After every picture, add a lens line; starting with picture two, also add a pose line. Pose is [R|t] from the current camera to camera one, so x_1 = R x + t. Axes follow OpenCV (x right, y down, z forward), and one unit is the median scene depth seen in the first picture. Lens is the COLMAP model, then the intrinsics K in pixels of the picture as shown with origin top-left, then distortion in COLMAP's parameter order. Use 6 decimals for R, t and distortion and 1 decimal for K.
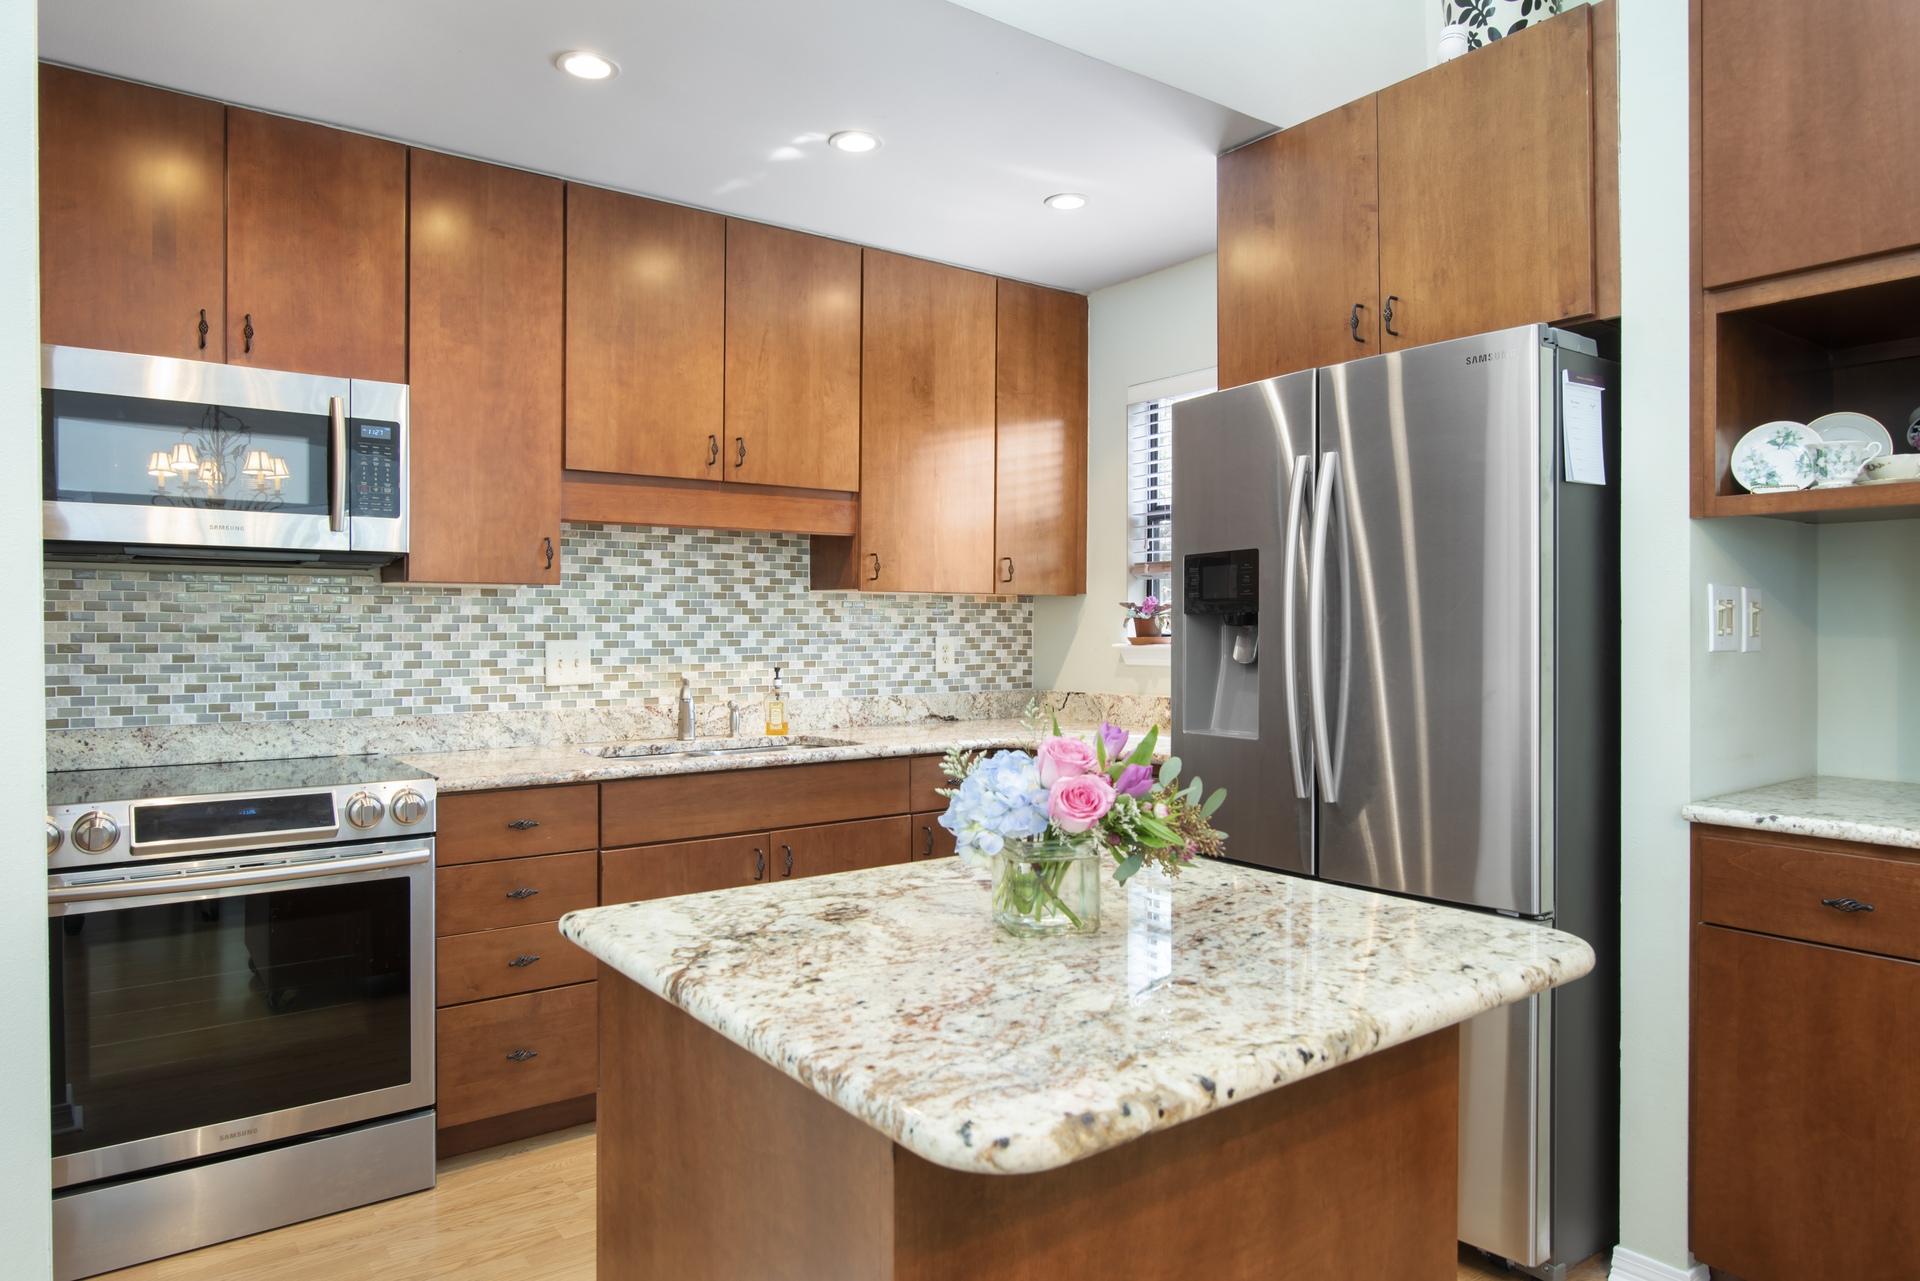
lens RADIAL K [[1181.0, 0, 959.5], [0, 1181.0, 627.8], [0, 0, 1]] dist [-0.000693, -0.000917]
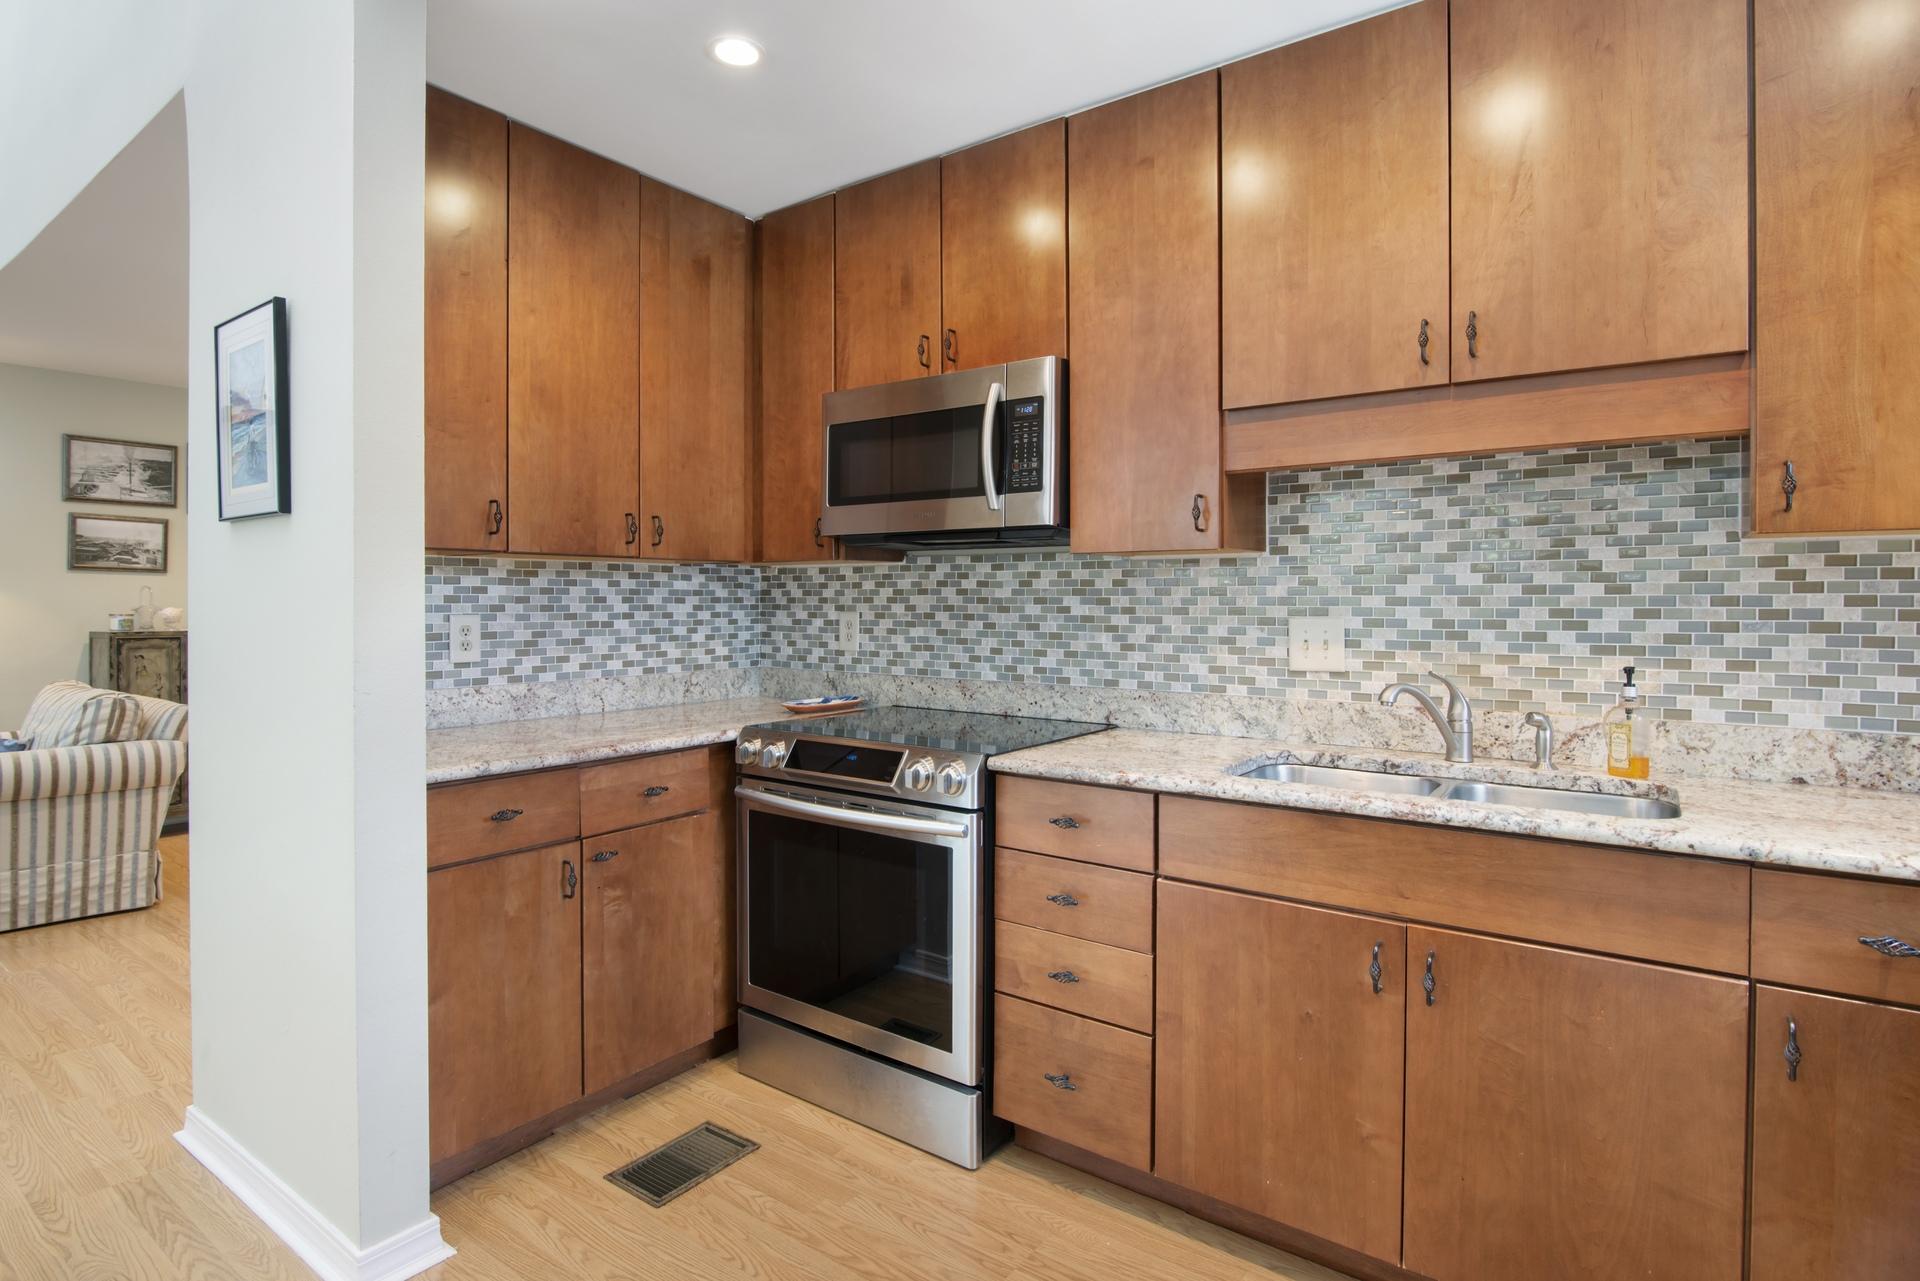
lens RADIAL K [[975.7, 0, 960.5], [0, 975.7, 601.7], [0, 0, 1]] dist [-0.016962, -0.000468]
pose [[0.302026, 0.000955, -0.953299, 0.254353], [-0.005341, 0.999986, -0.000690, 0.001904], [0.953285, 0.005300, 0.302026, 0.594045]]
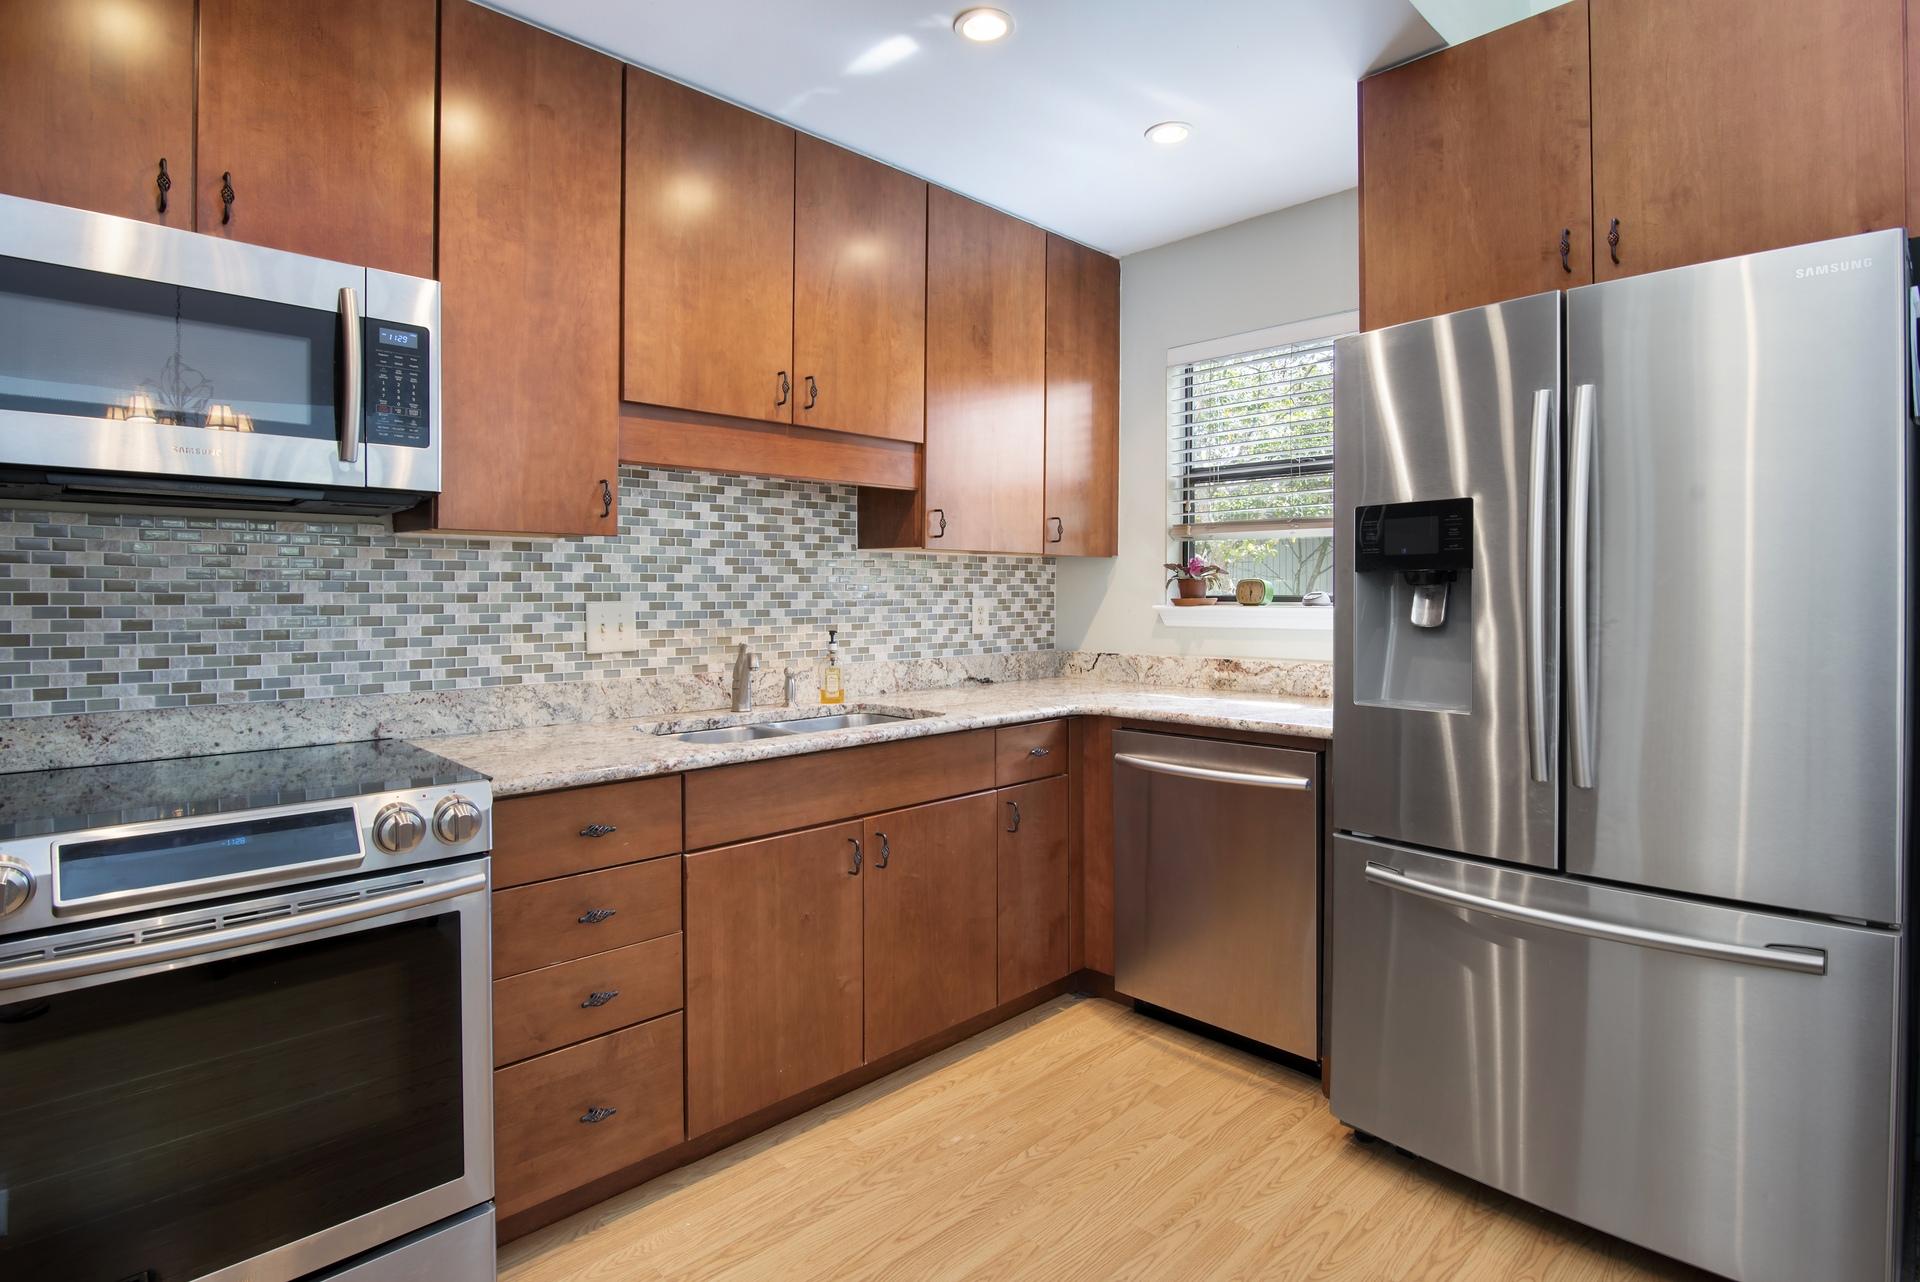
lens RADIAL K [[954.1, 0, 958.8], [0, 954.1, 601.9], [0, 0, 1]] dist [-0.018183, -0.000330]
pose [[0.991453, -0.000509, 0.130465, -0.176819], [-0.000869, 0.999944, 0.010501, 0.003191], [-0.130463, -0.010524, 0.991397, 0.276903]]
